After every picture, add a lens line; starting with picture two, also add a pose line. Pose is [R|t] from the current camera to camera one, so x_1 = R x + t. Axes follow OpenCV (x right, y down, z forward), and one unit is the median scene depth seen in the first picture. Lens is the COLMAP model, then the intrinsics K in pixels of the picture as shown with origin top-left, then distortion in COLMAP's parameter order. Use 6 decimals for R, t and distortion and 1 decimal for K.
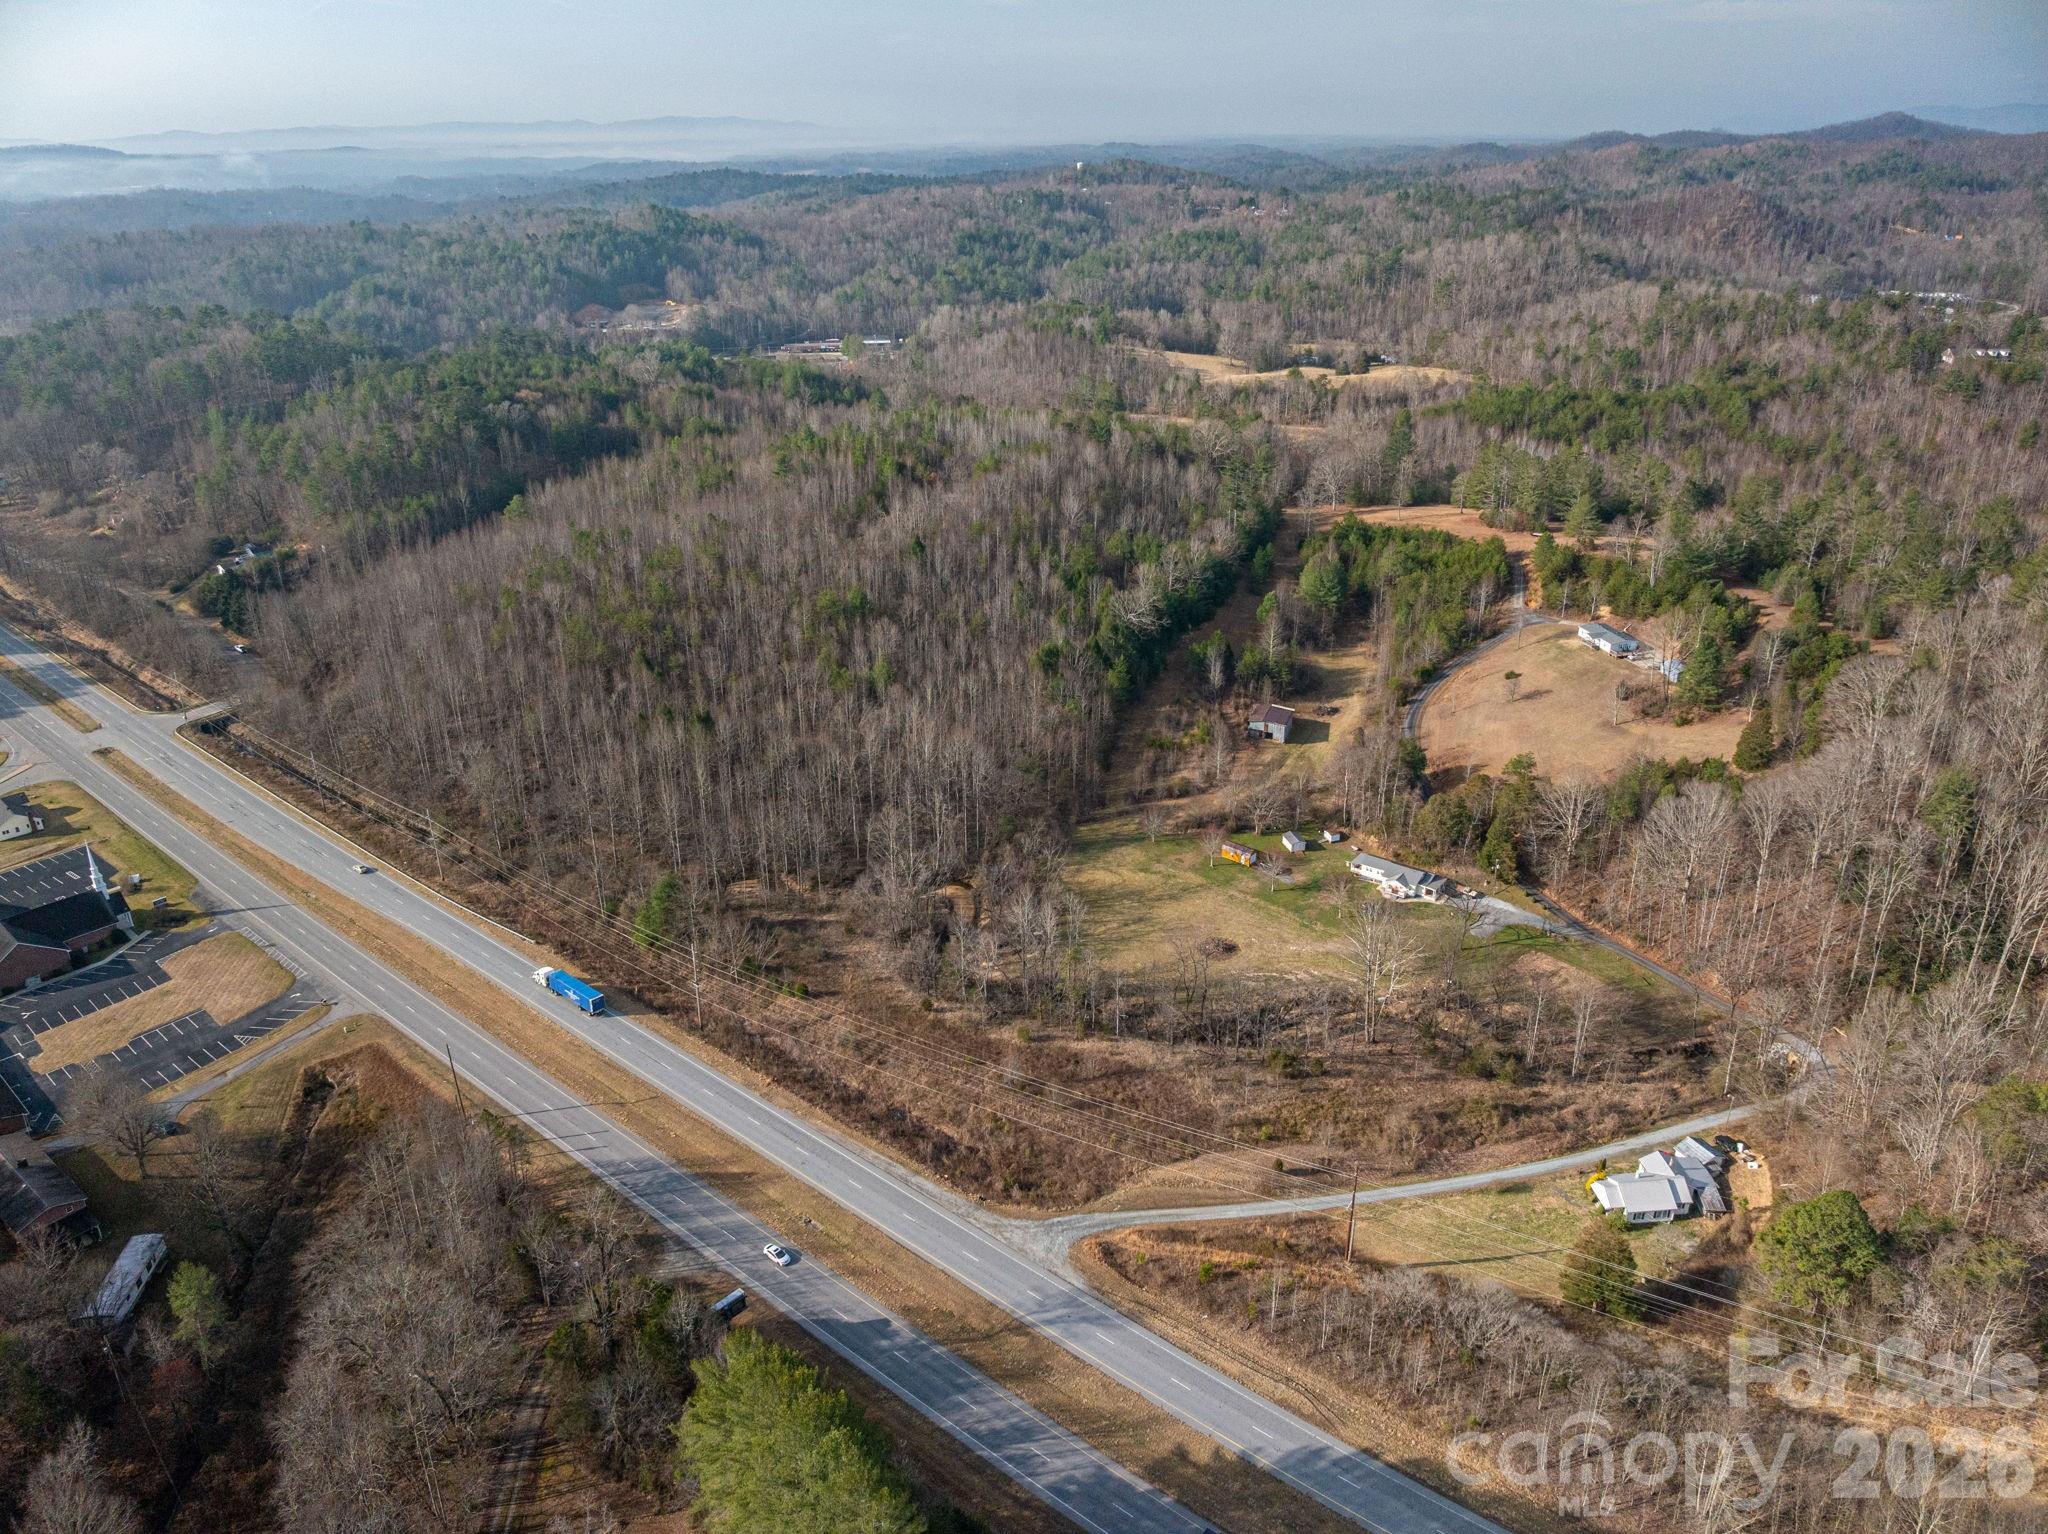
lens RADIAL K [[1419.7, 0, 1026.8], [0, 1419.7, 731.7], [0, 0, 1]] dist [-0.035129, -0.003564]
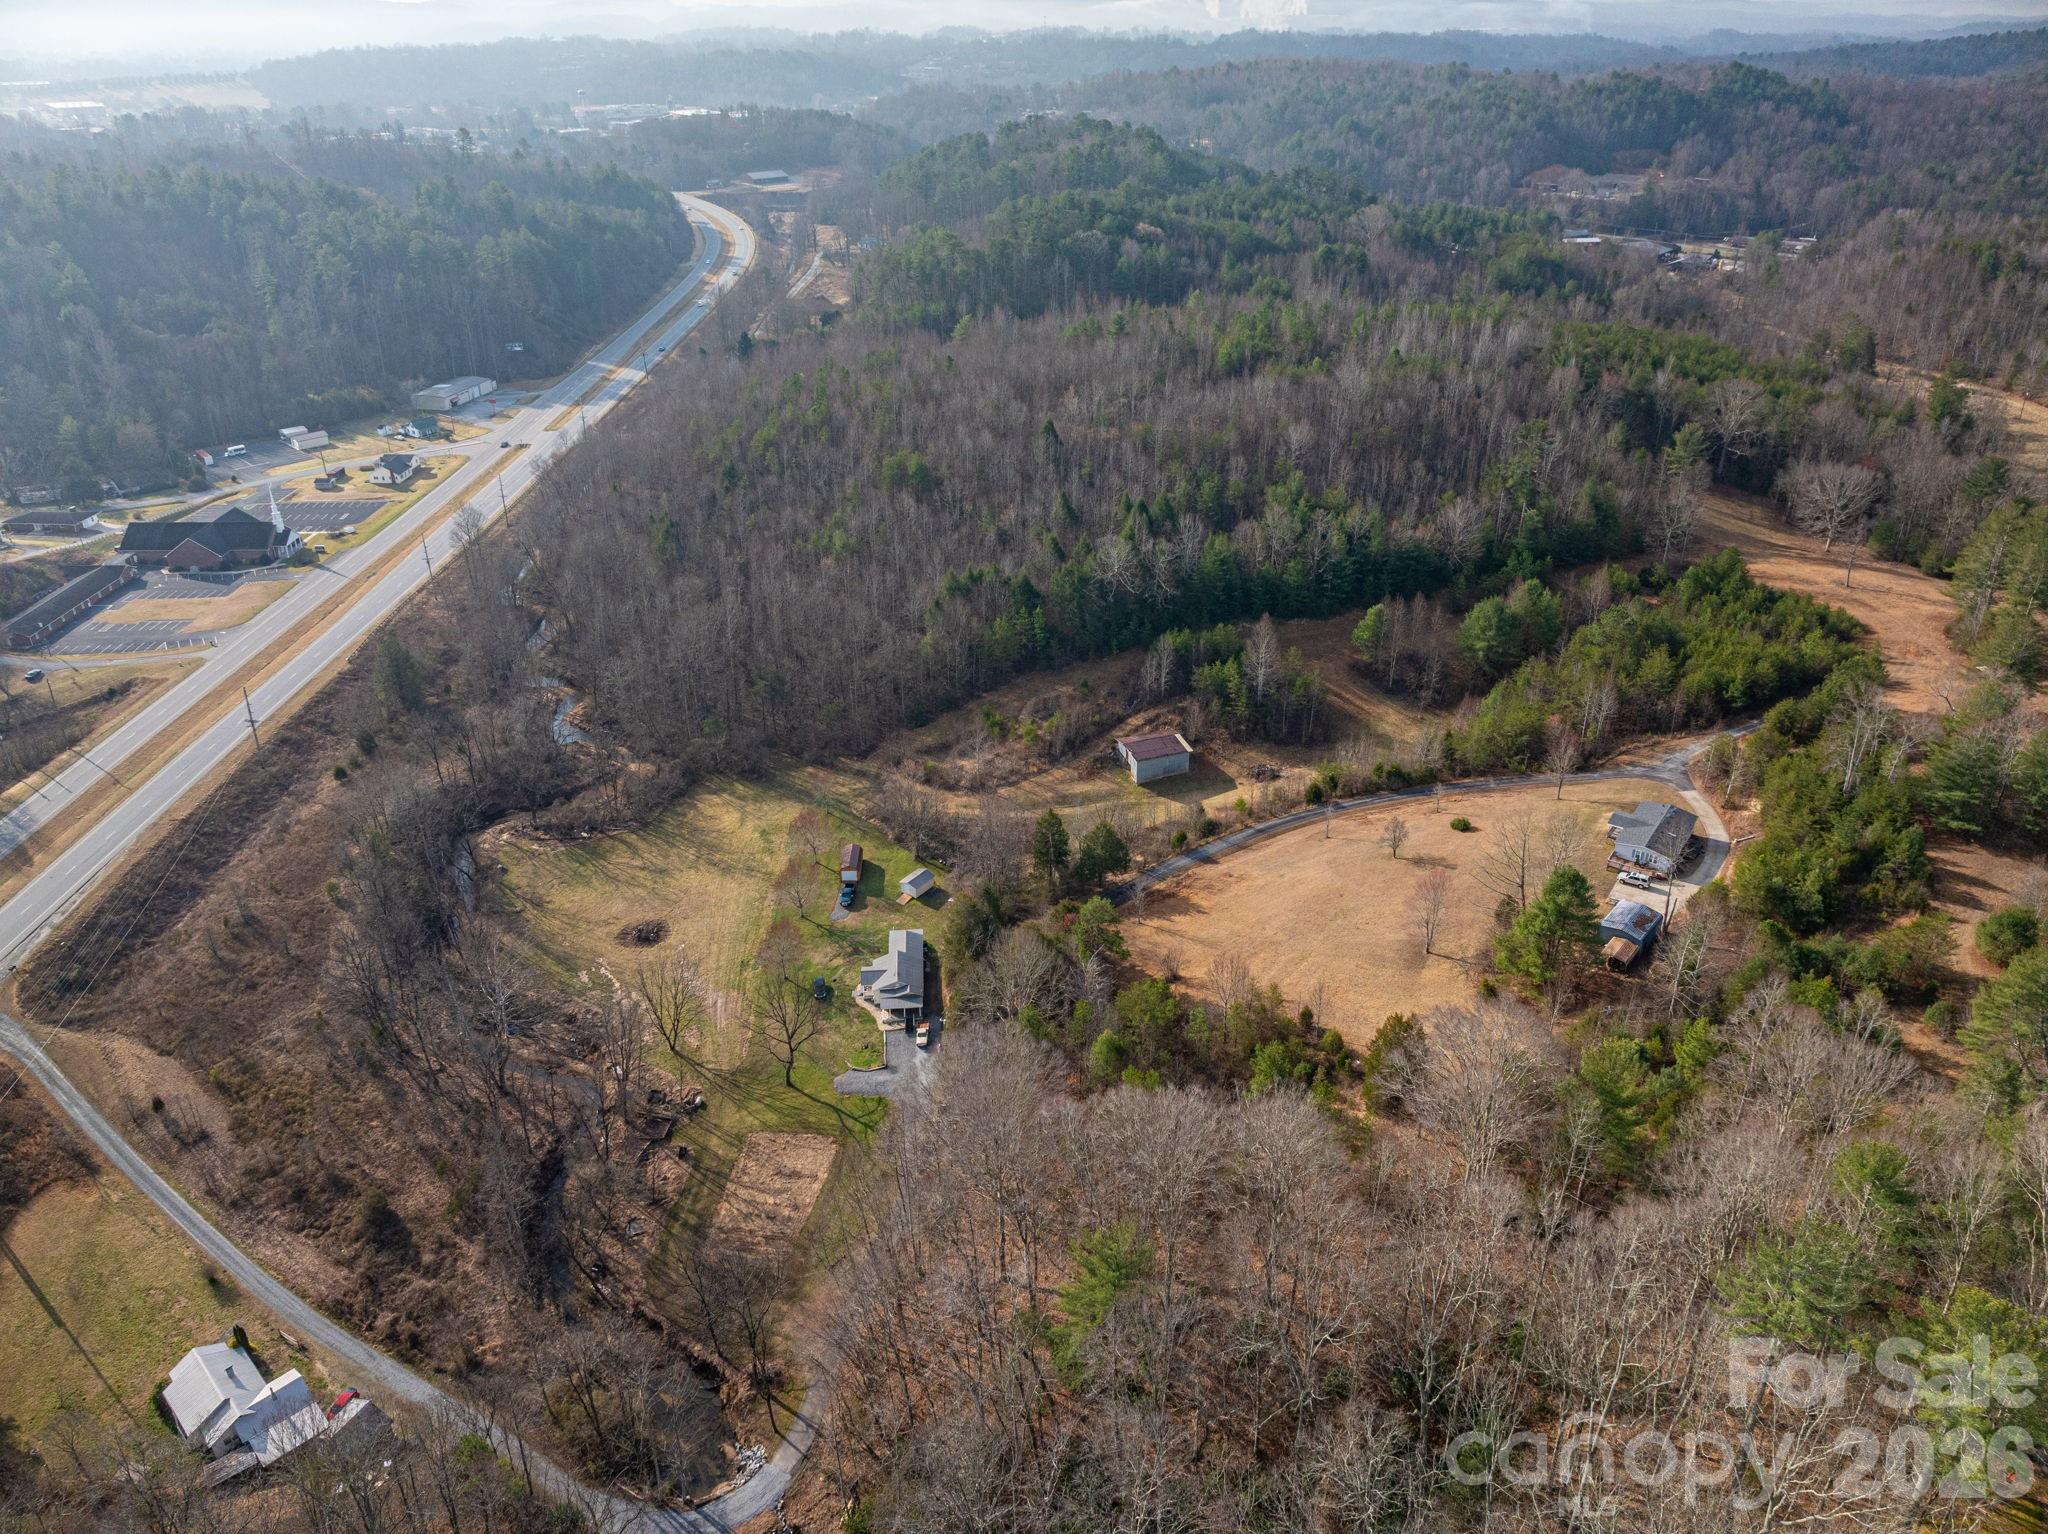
lens RADIAL K [[1431.1, 0, 1029.7], [0, 1431.1, 700.9], [0, 0, 1]] dist [-0.048623, 0.020772]
pose [[0.670313, 0.339746, -0.659737, 0.652895], [-0.294489, 0.937824, 0.183743, -0.160304], [0.681144, 0.071120, 0.728687, 0.444095]]
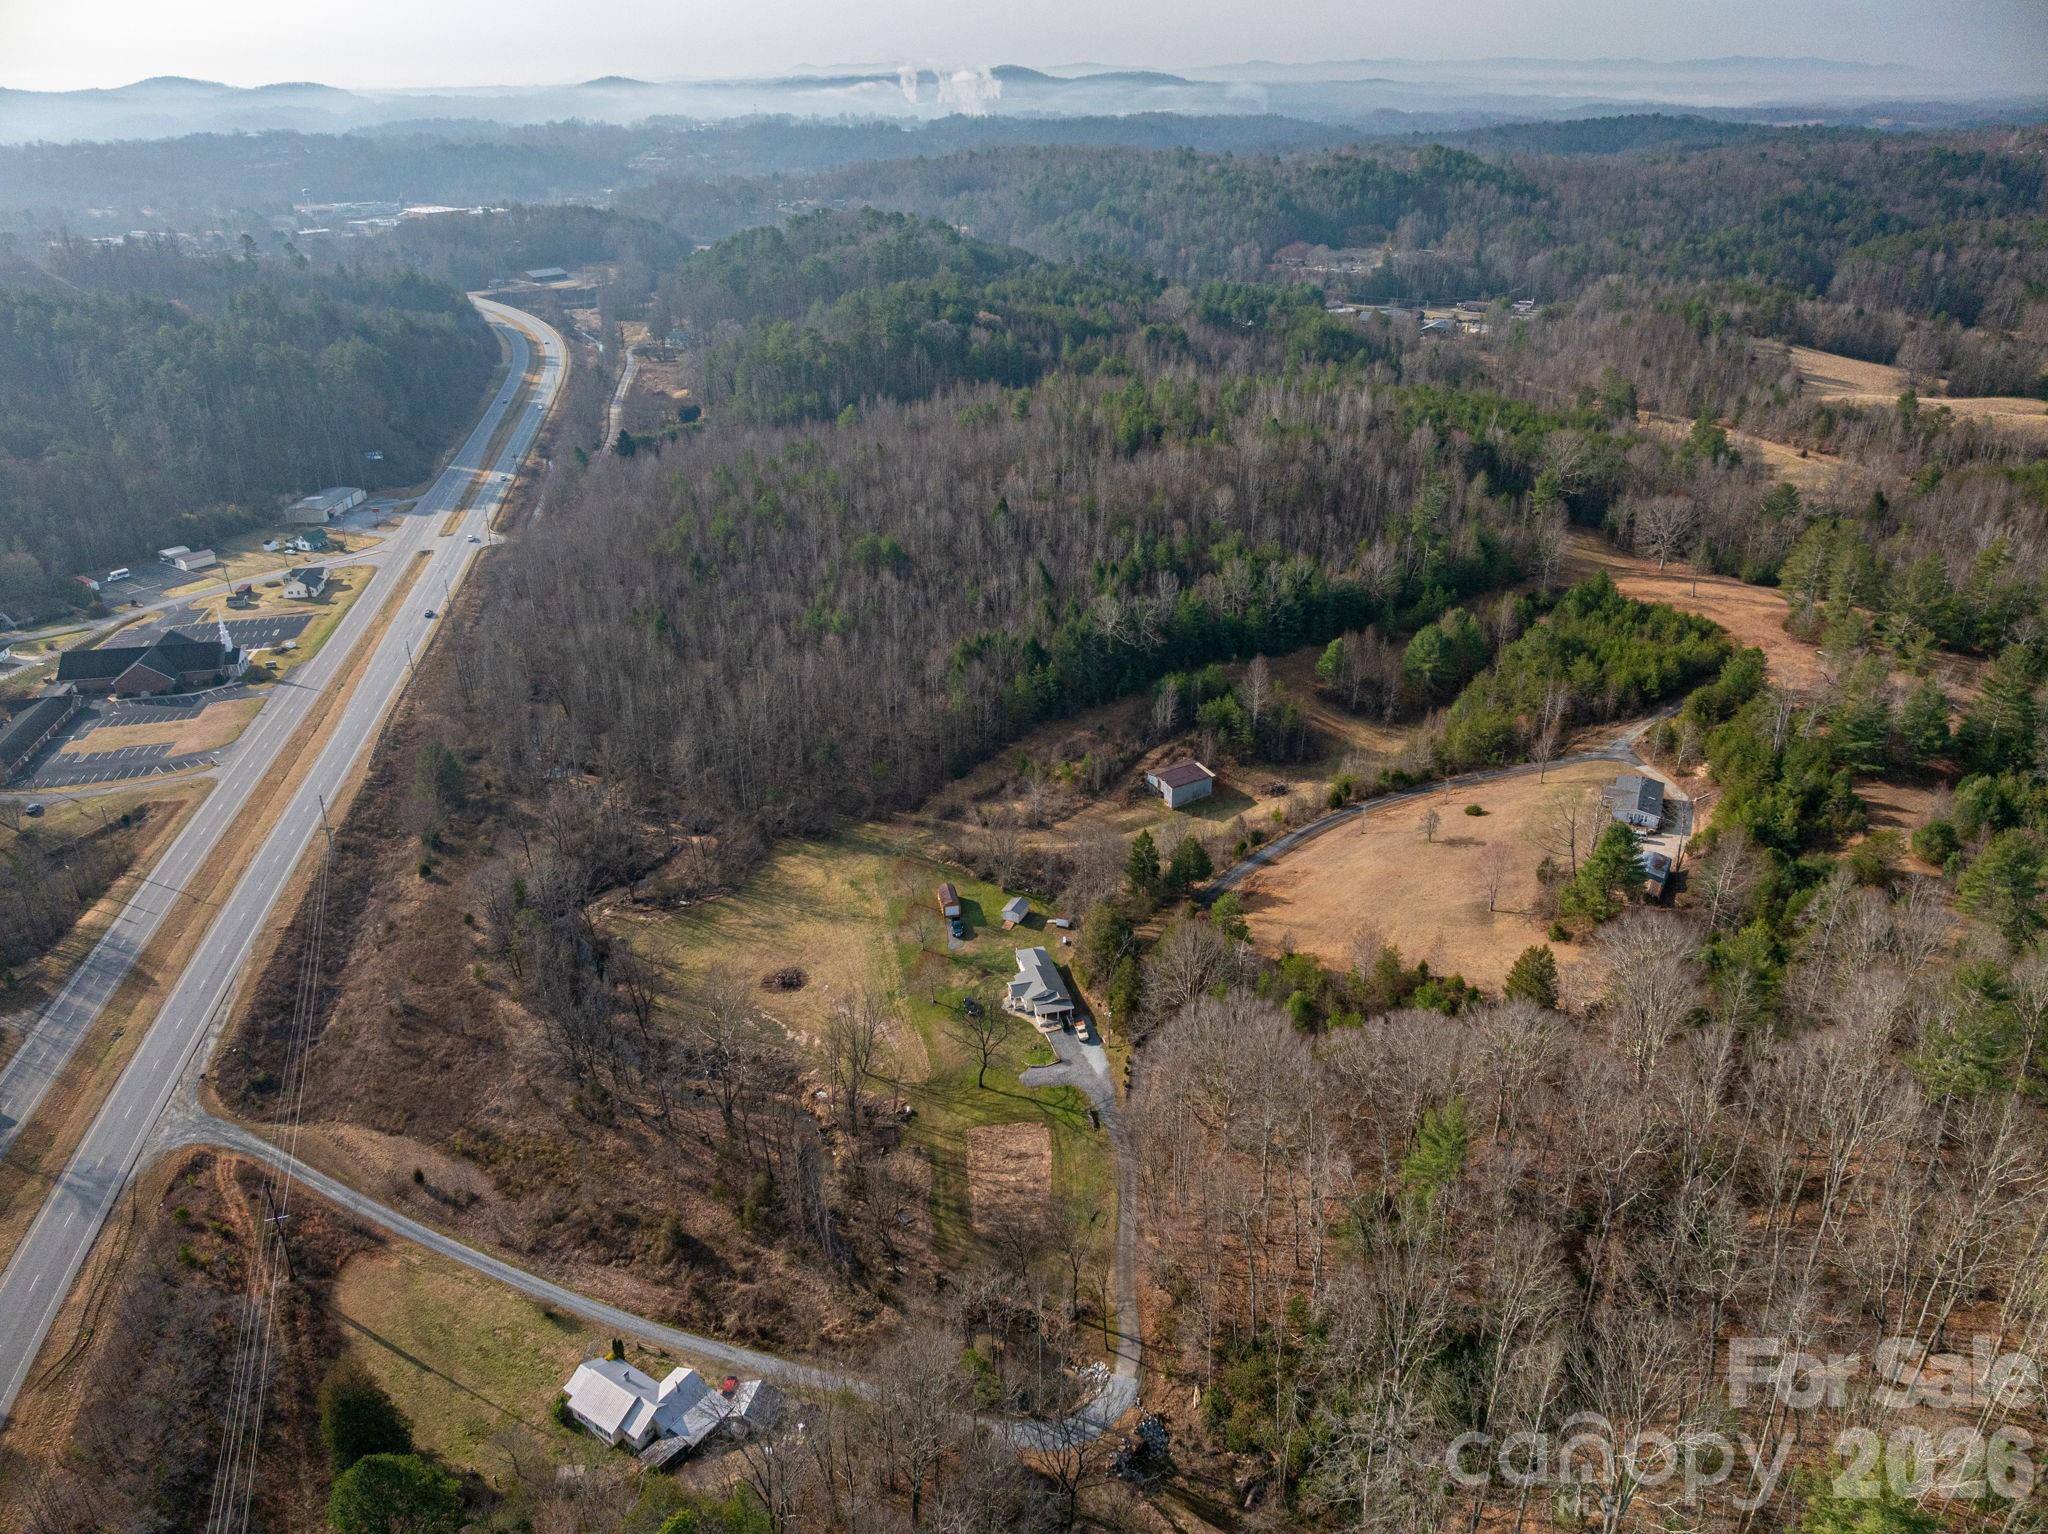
lens RADIAL K [[1419.7, 0, 1026.8], [0, 1419.7, 731.7], [0, 0, 1]] dist [-0.035129, -0.003564]
pose [[0.801044, 0.258810, -0.539765, 0.584849], [-0.238131, 0.965060, 0.109333, -0.112856], [0.549202, 0.040954, 0.834685, 0.265840]]
